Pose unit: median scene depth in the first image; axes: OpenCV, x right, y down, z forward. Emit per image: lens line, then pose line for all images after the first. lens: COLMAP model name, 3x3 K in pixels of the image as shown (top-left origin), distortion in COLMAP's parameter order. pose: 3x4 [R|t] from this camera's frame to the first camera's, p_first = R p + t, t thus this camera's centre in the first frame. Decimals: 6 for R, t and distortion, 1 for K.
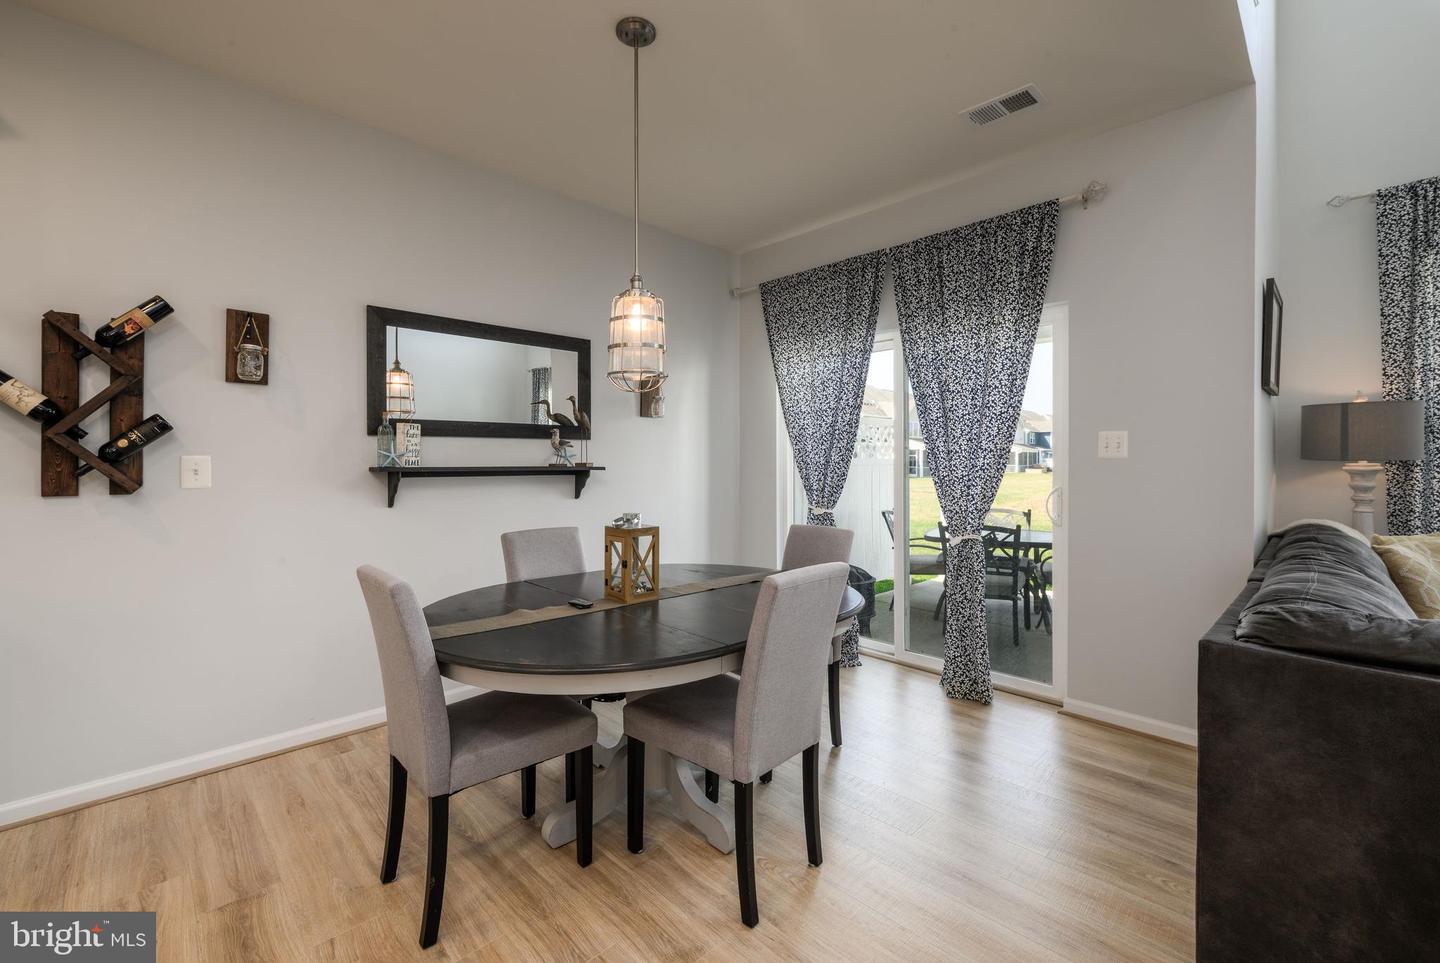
lens RADIAL K [[607.7, 0, 702.5], [0, 607.7, 462.7], [0, 0, 1]] dist [-0.001211, -0.000232]
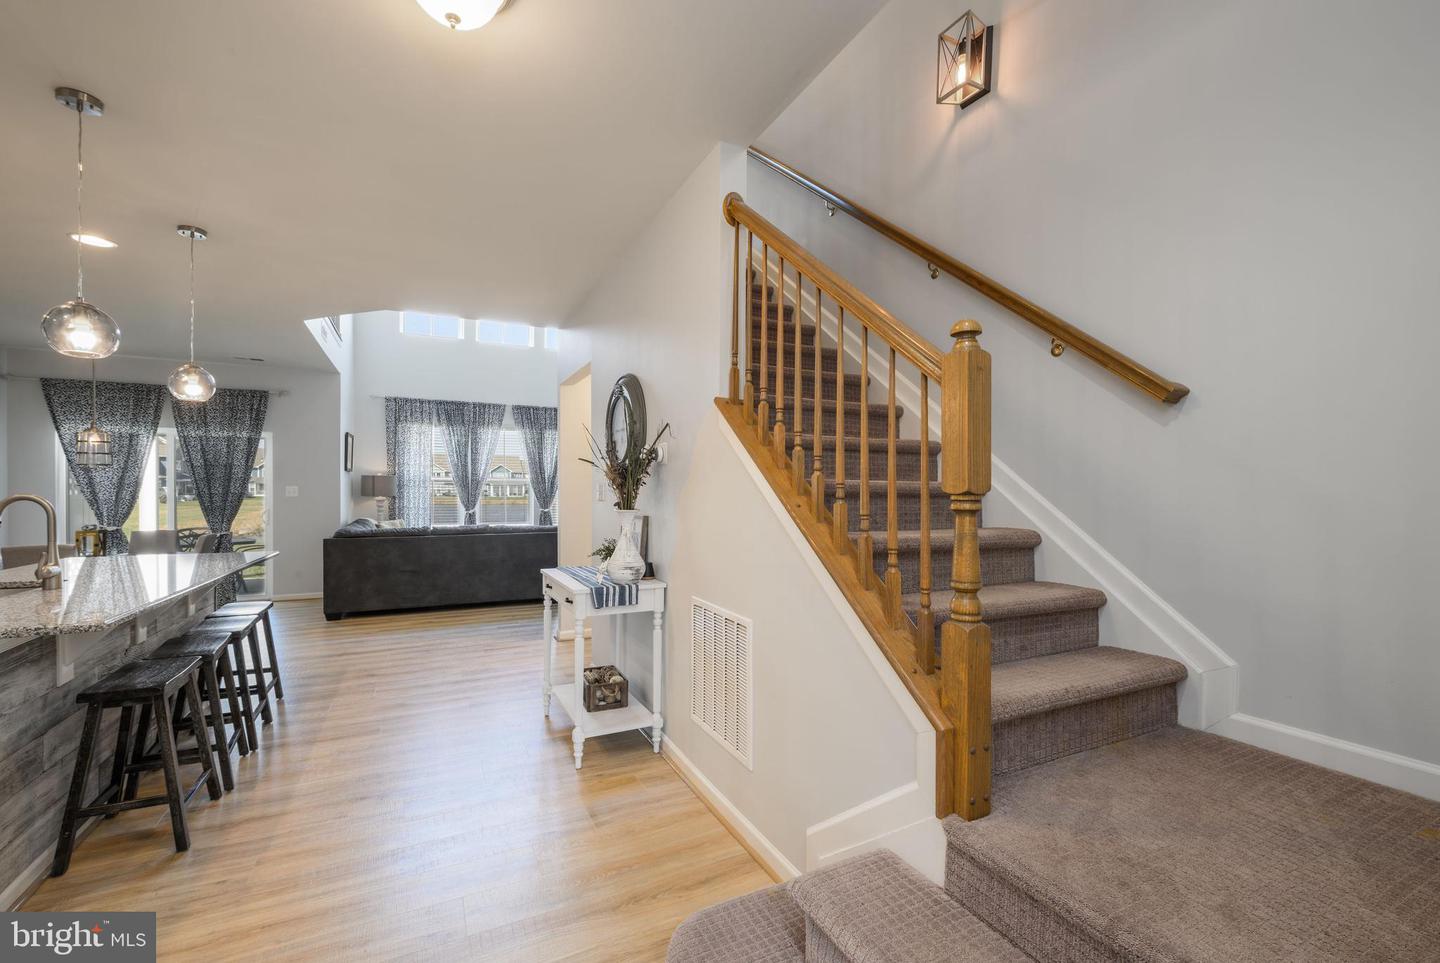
lens RADIAL K [[605.7, 0, 745.5], [0, 605.7, 496.2], [0, 0, 1]] dist [-0.002909, -0.000423]
pose [[0.274280, -0.009429, 0.961604, -1.285636], [0.001017, 0.999954, 0.009515, -0.033103], [-0.961649, -0.001632, 0.274277, -1.580661]]
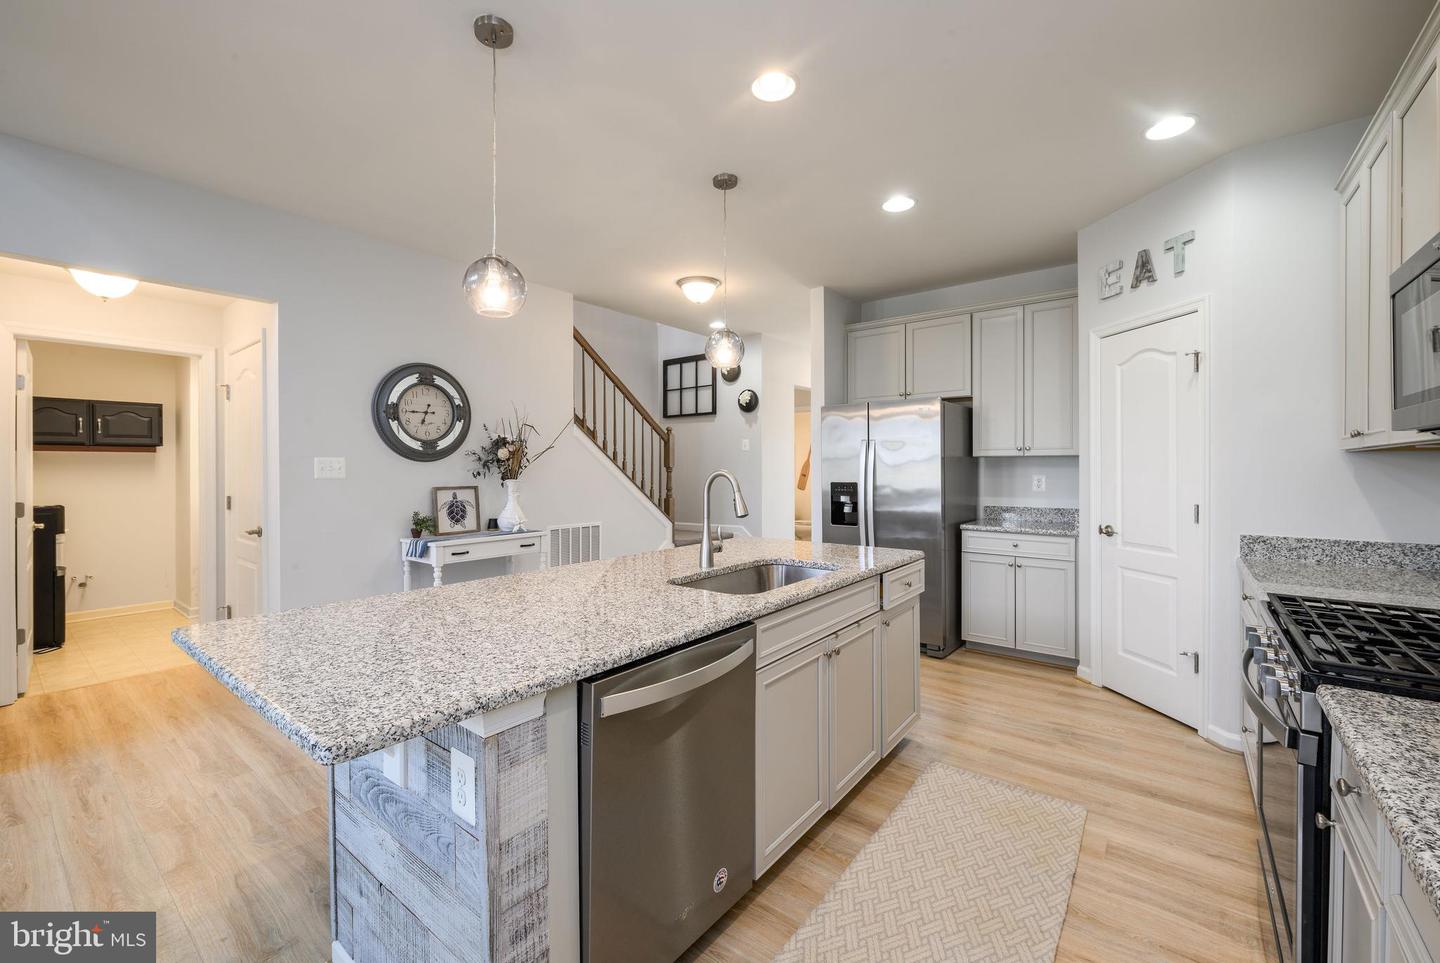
lens RADIAL K [[601.8, 0, 720.1], [0, 601.8, 464.4], [0, 0, 1]] dist [-0.001086, -0.000103]
pose [[-0.988733, -0.001328, -0.149686, -0.573140], [-0.002065, 0.999986, 0.004770, -0.040423], [0.149678, 0.005026, -0.988722, 0.590413]]
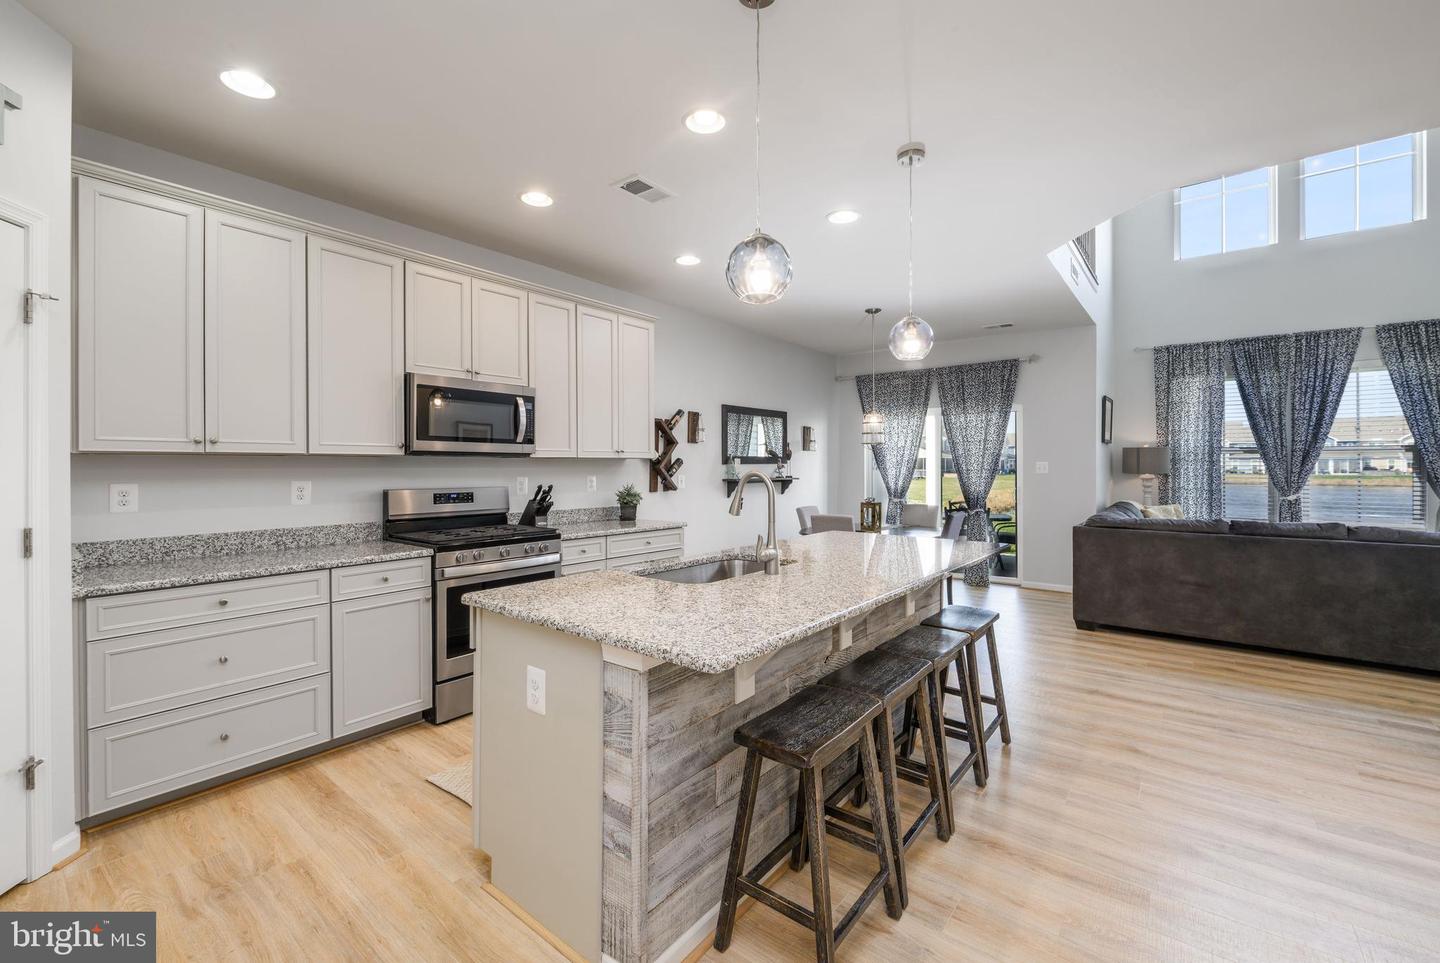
lens RADIAL K [[609.1, 0, 699.3], [0, 609.1, 465.6], [0, 0, 1]] dist [-0.002979, -0.000652]
pose [[0.993219, -0.001978, 0.116243, -0.893295], [0.002444, 0.999990, -0.003871, -0.032790], [-0.116234, 0.004129, 0.993213, -1.152156]]
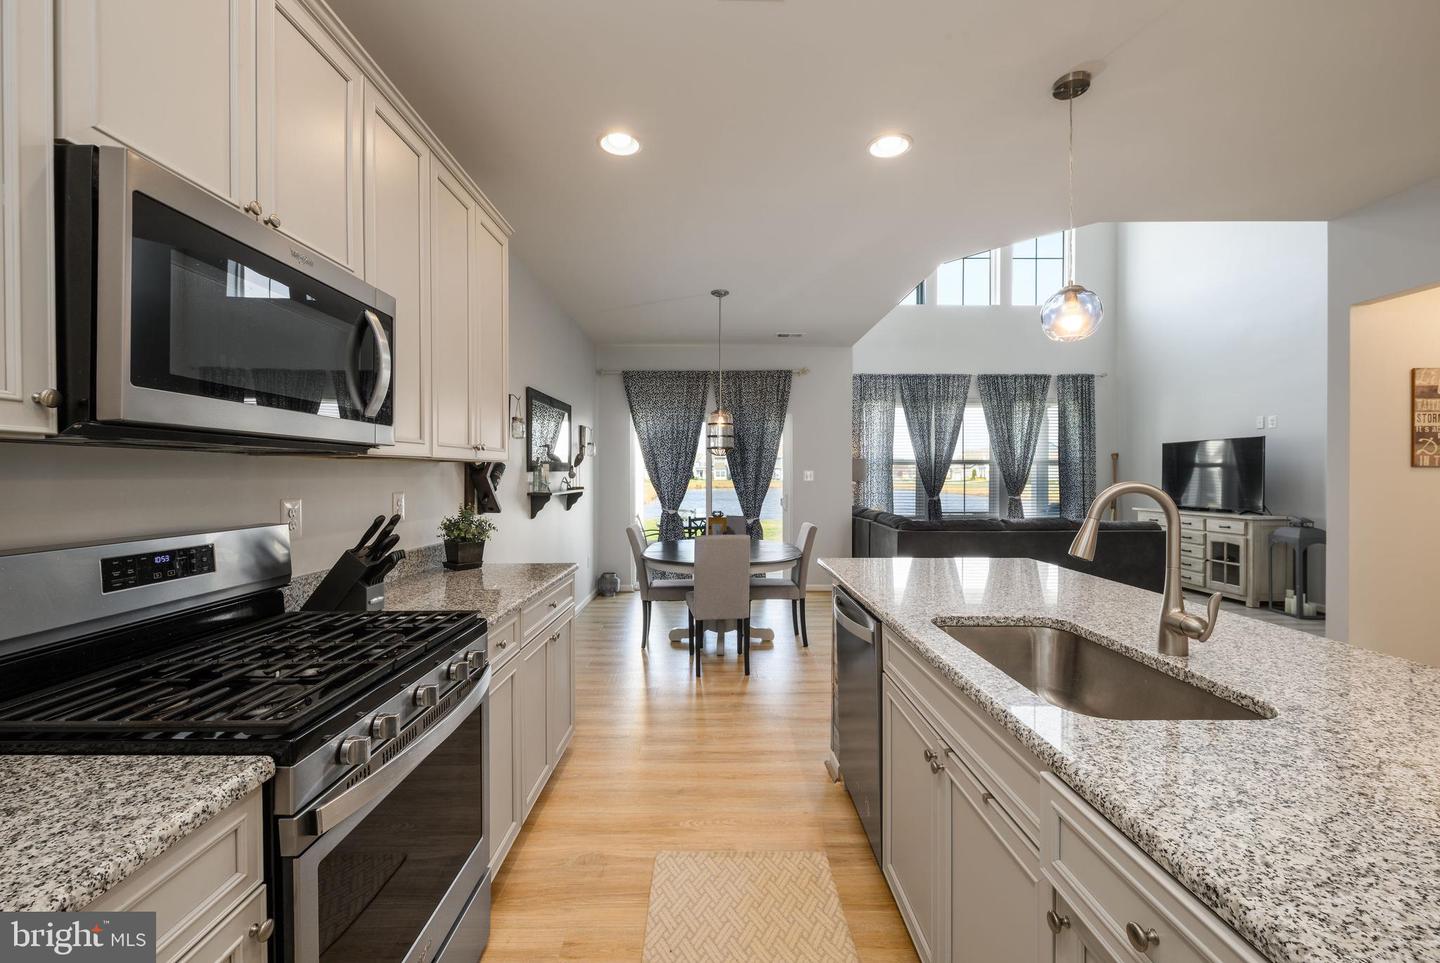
lens RADIAL K [[593.7, 0, 720.0], [0, 593.7, 481.5], [0, 0, 1]] dist [-0.000807, -0.000166]
pose [[0.685846, -0.011125, 0.727661, -1.316936], [0.003990, 0.999926, 0.011527, -0.036870], [-0.727735, -0.005002, 0.685840, -0.375602]]
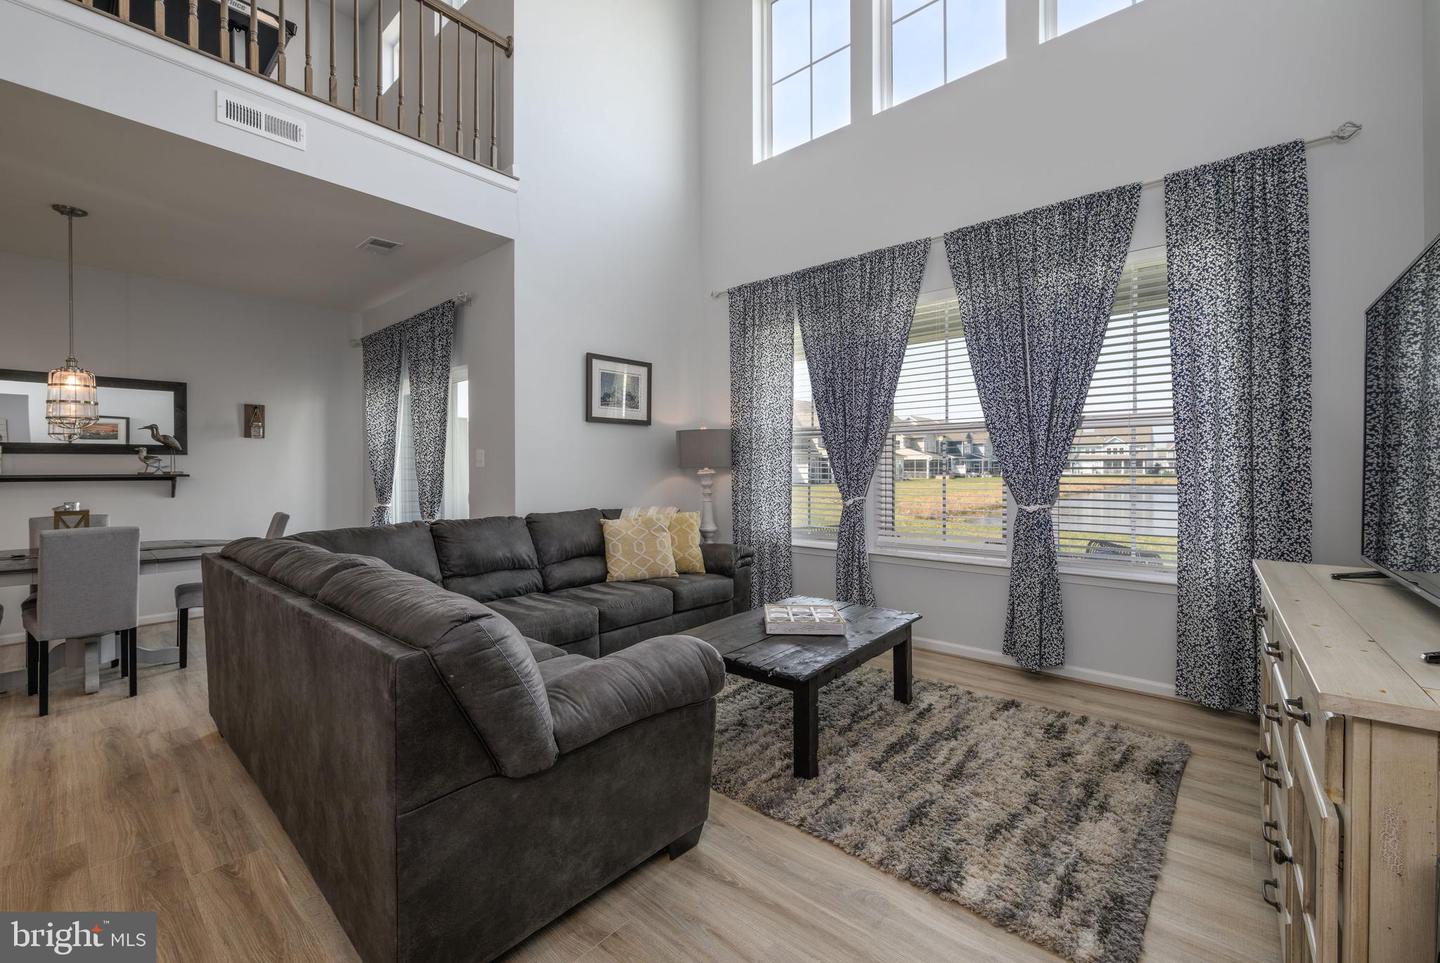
lens RADIAL K [[594.7, 0, 709.4], [0, 594.7, 471.6], [0, 0, 1]] dist [-0.003452, -0.000467]
pose [[0.996480, -0.004323, 0.083719, 1.150366], [0.004250, 0.999990, 0.001050, 0.005087], [-0.083723, -0.000691, 0.996489, -0.581554]]
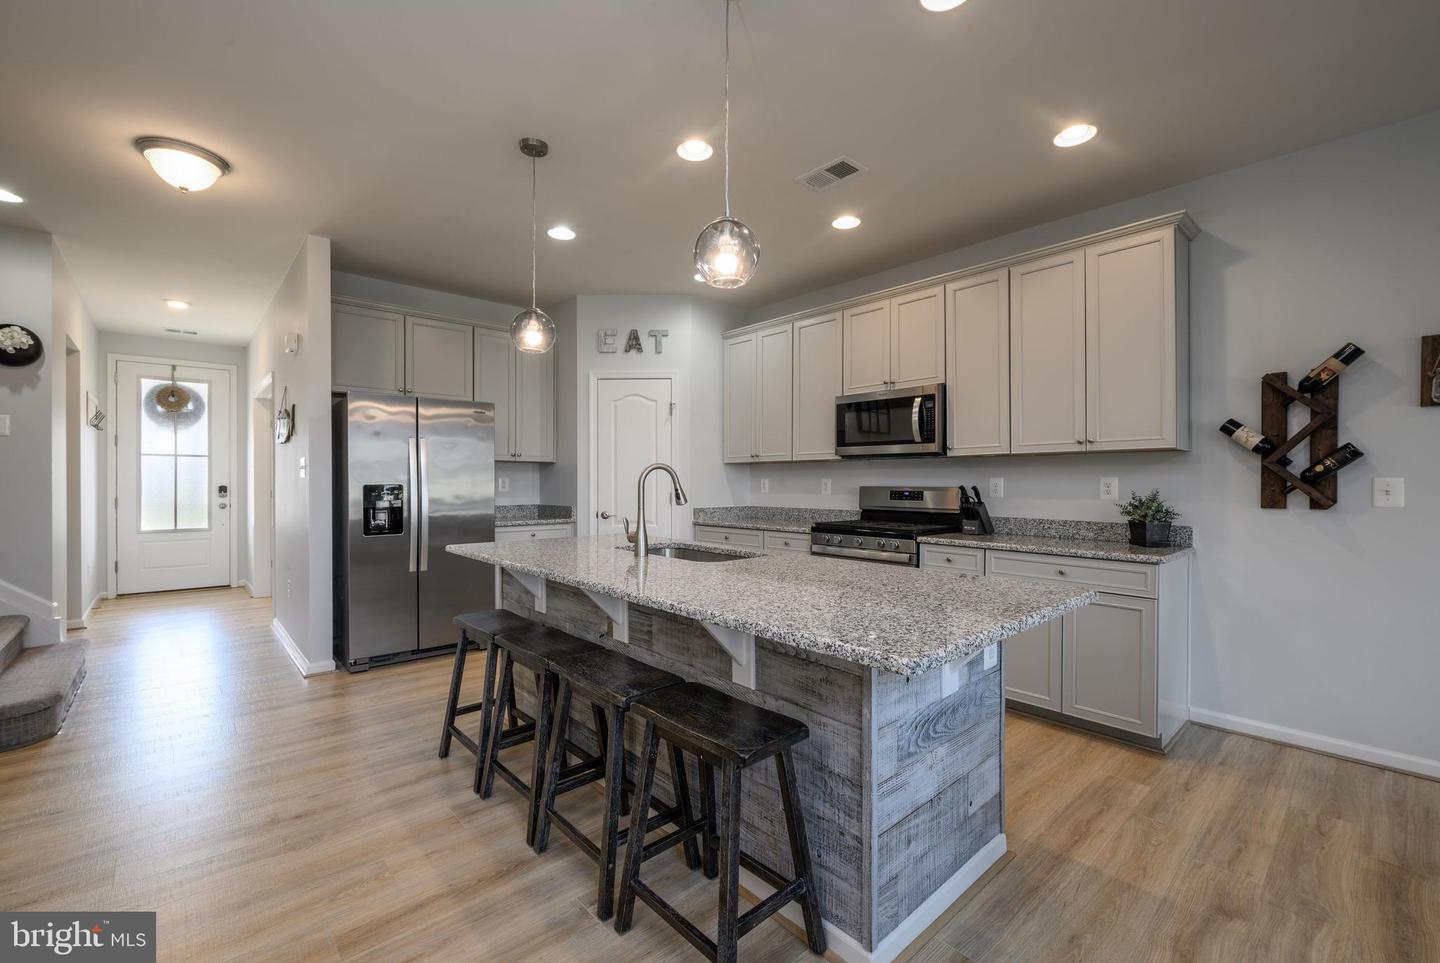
lens RADIAL K [[601.1, 0, 720.0], [0, 601.1, 481.5], [0, 0, 1]] dist [-0.001264, -0.000392]
pose [[-0.024402, 0.001022, -0.999702, 0.246161], [-0.003587, 0.999993, 0.001110, -0.001456], [0.999696, 0.003613, -0.024398, -0.160975]]
